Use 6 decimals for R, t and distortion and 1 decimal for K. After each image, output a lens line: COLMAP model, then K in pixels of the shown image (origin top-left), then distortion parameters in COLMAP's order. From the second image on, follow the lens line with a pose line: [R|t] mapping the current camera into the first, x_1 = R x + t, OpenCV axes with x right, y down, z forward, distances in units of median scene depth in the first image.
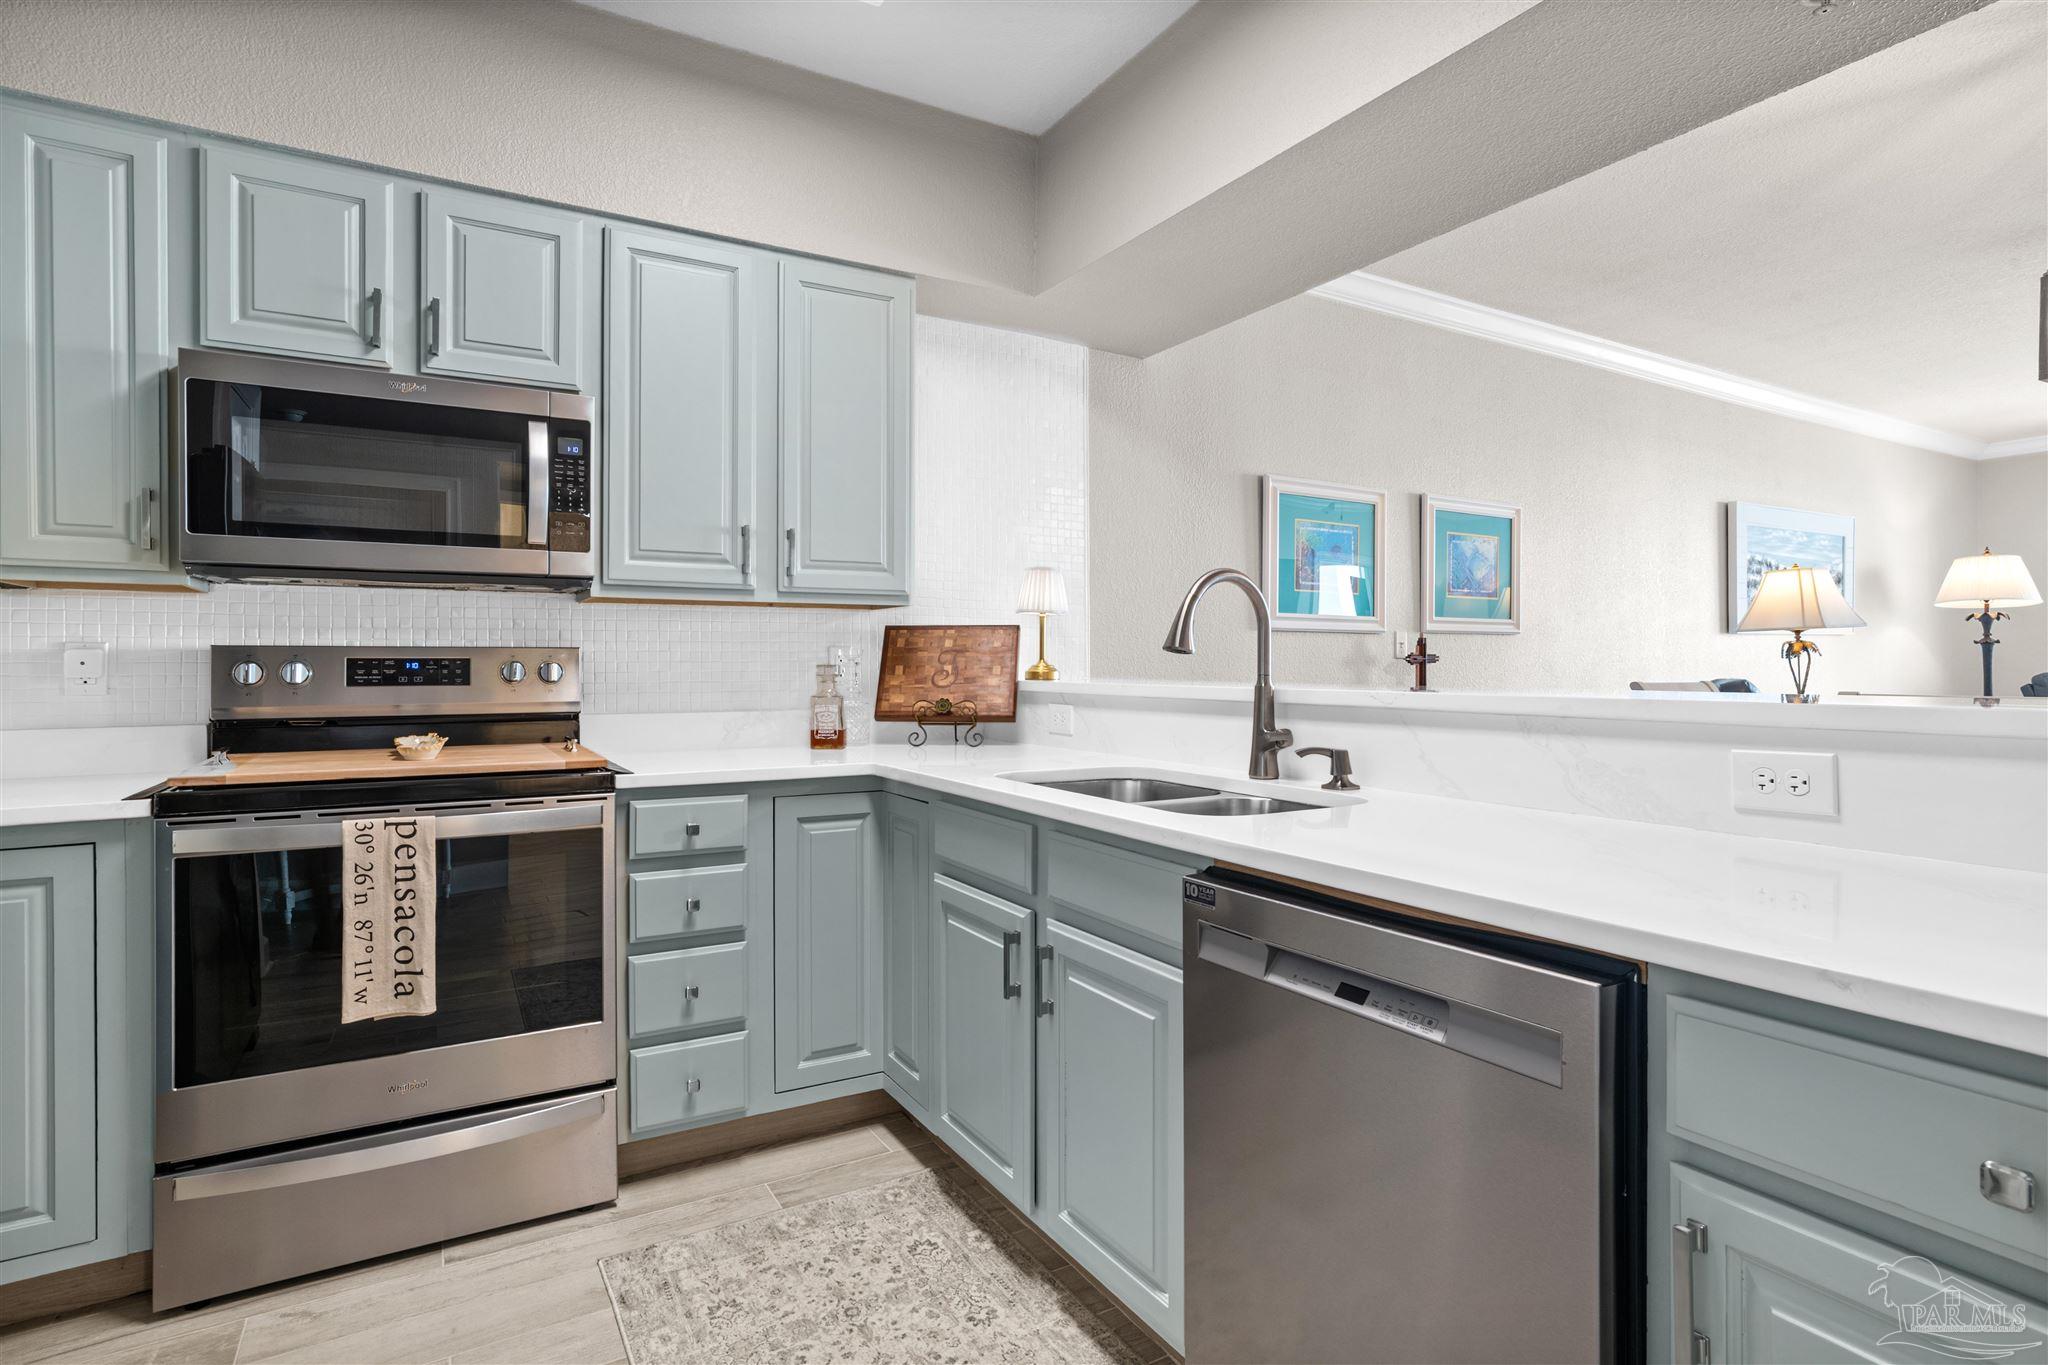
lens RADIAL K [[1037.5, 0, 1047.7], [0, 1037.5, 655.0], [0, 0, 1]] dist [-0.029213, 0.019269]
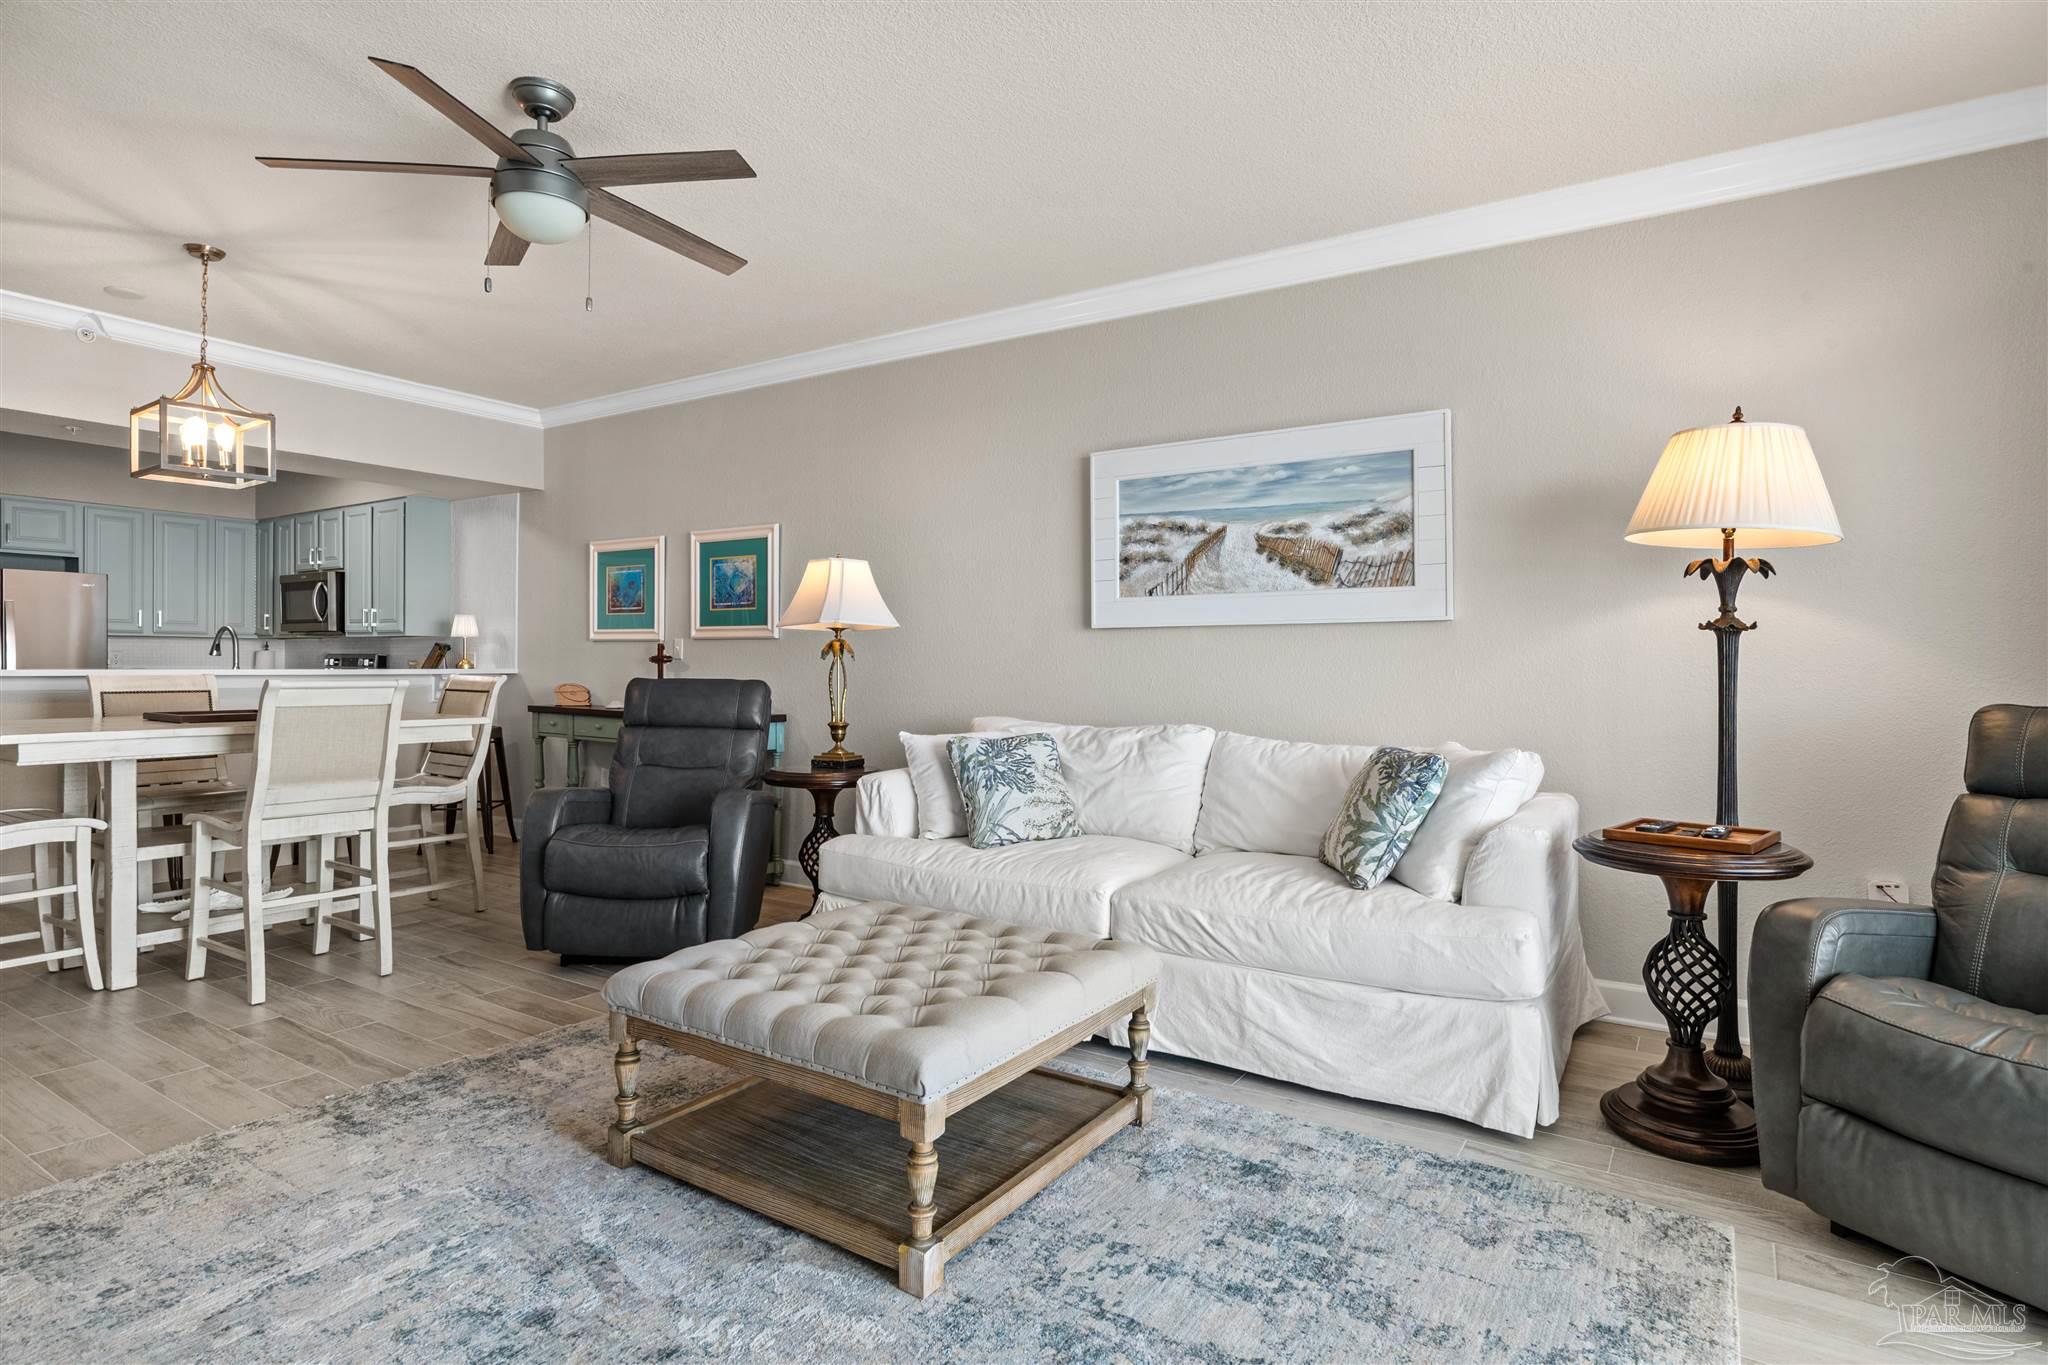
lens RADIAL K [[1051.0, 0, 1024.0], [0, 1051.0, 682.5], [0, 0, 1]] dist [-0.029170, 0.022610]
pose [[0.437044, 0.021838, -0.899175, 3.248996], [-0.000189, 0.999707, 0.024188, 0.001575], [0.899440, -0.010402, 0.436920, 1.501581]]
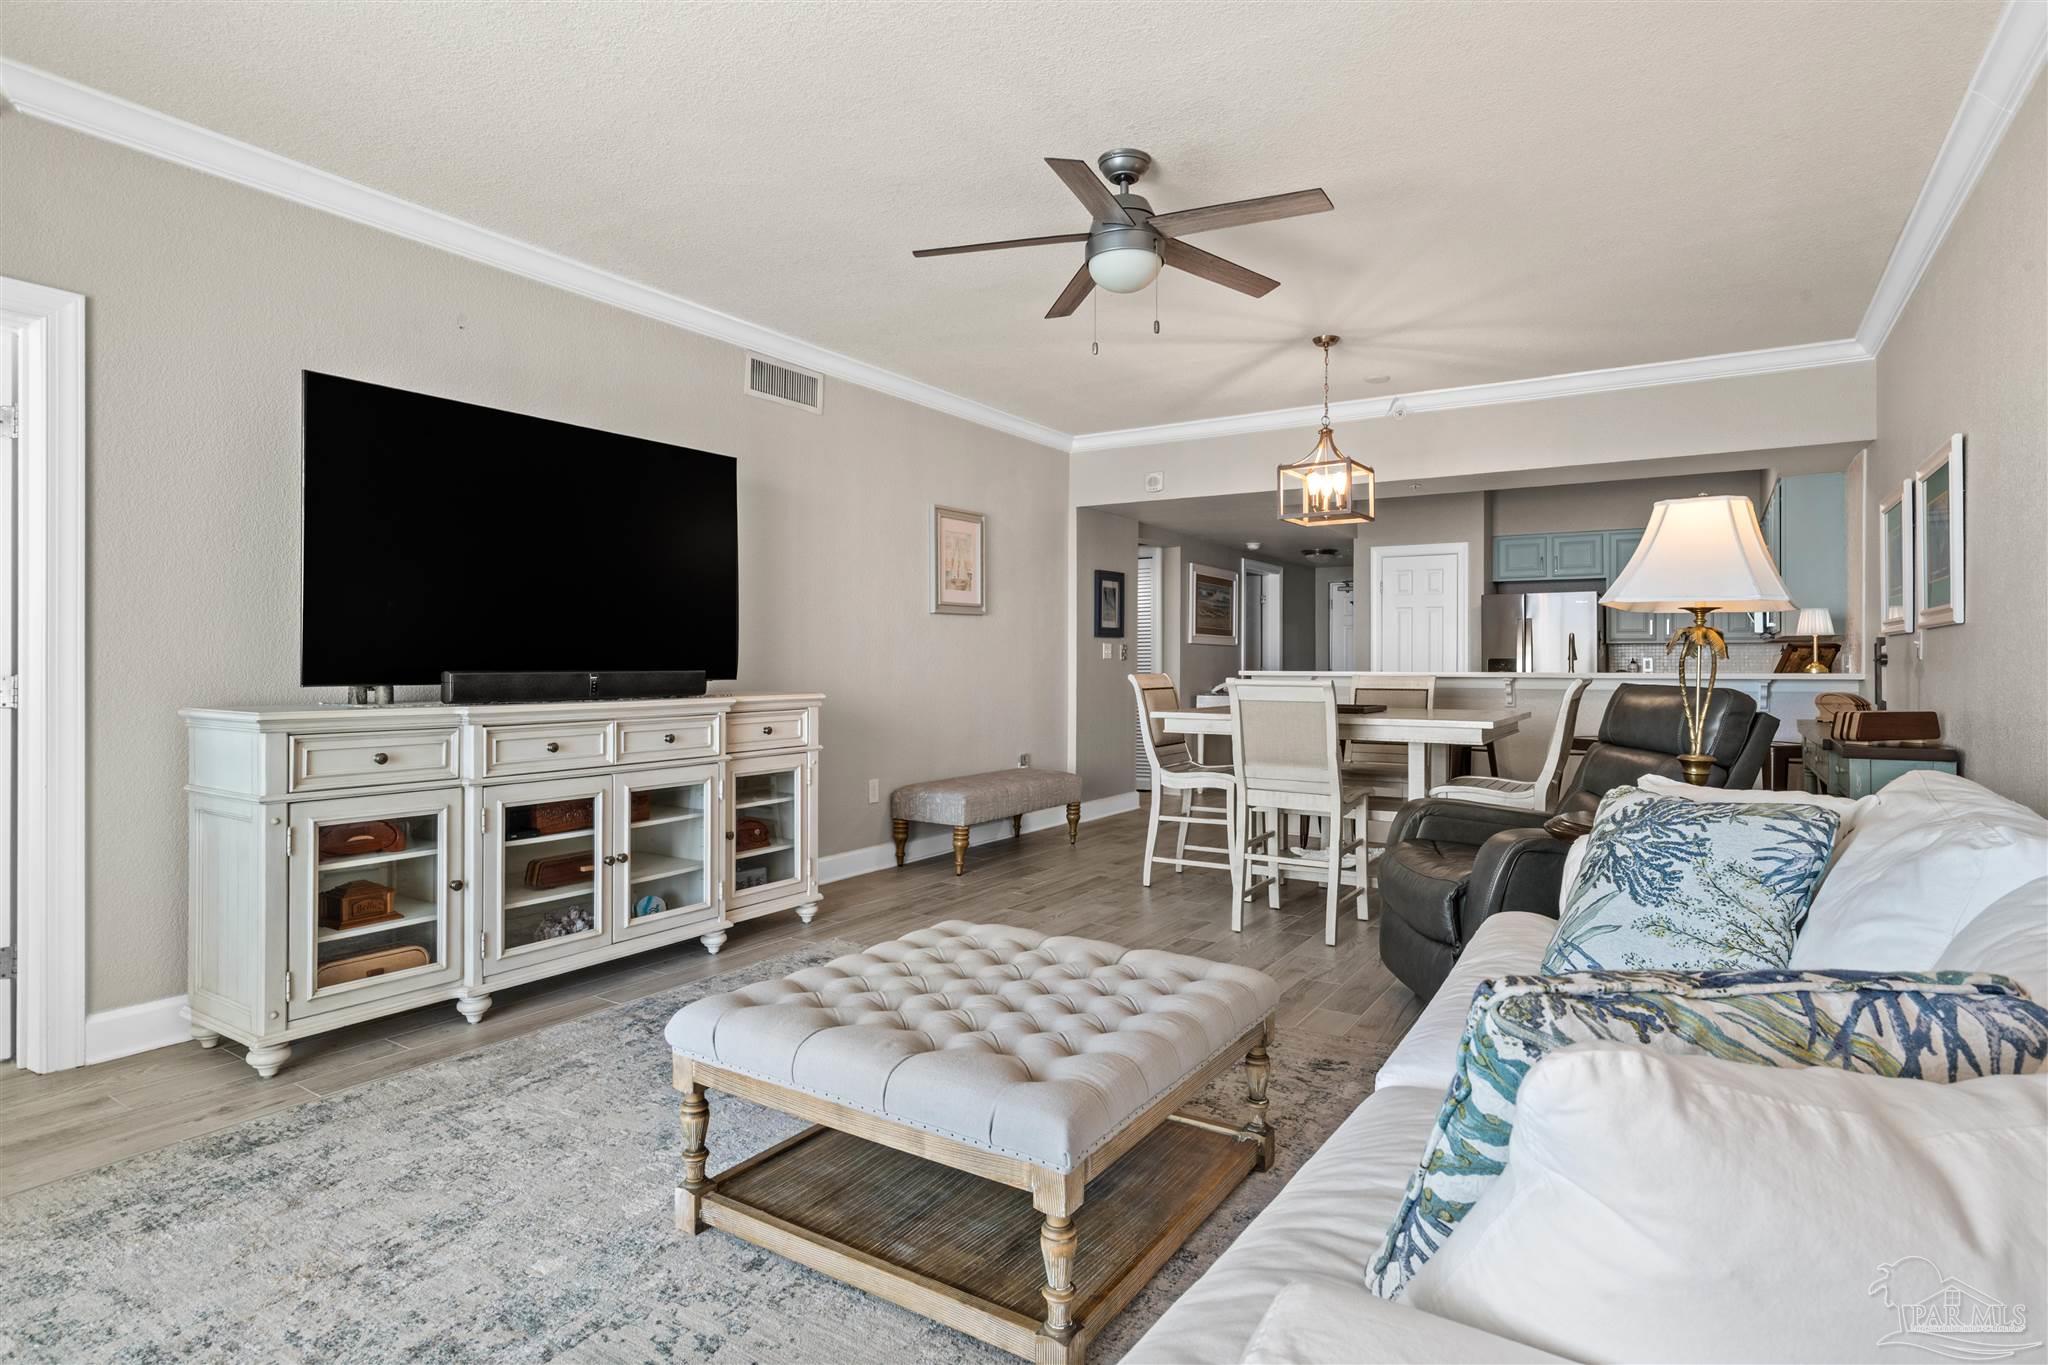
lens RADIAL K [[1064.3, 0, 1055.6], [0, 1064.3, 674.5], [0, 0, 1]] dist [-0.007894, 0.000740]
pose [[-0.887469, 0.006097, -0.460826, 2.638931], [0.004410, 0.999979, 0.004737, 0.016197], [0.460845, 0.002172, -0.887478, 2.724710]]
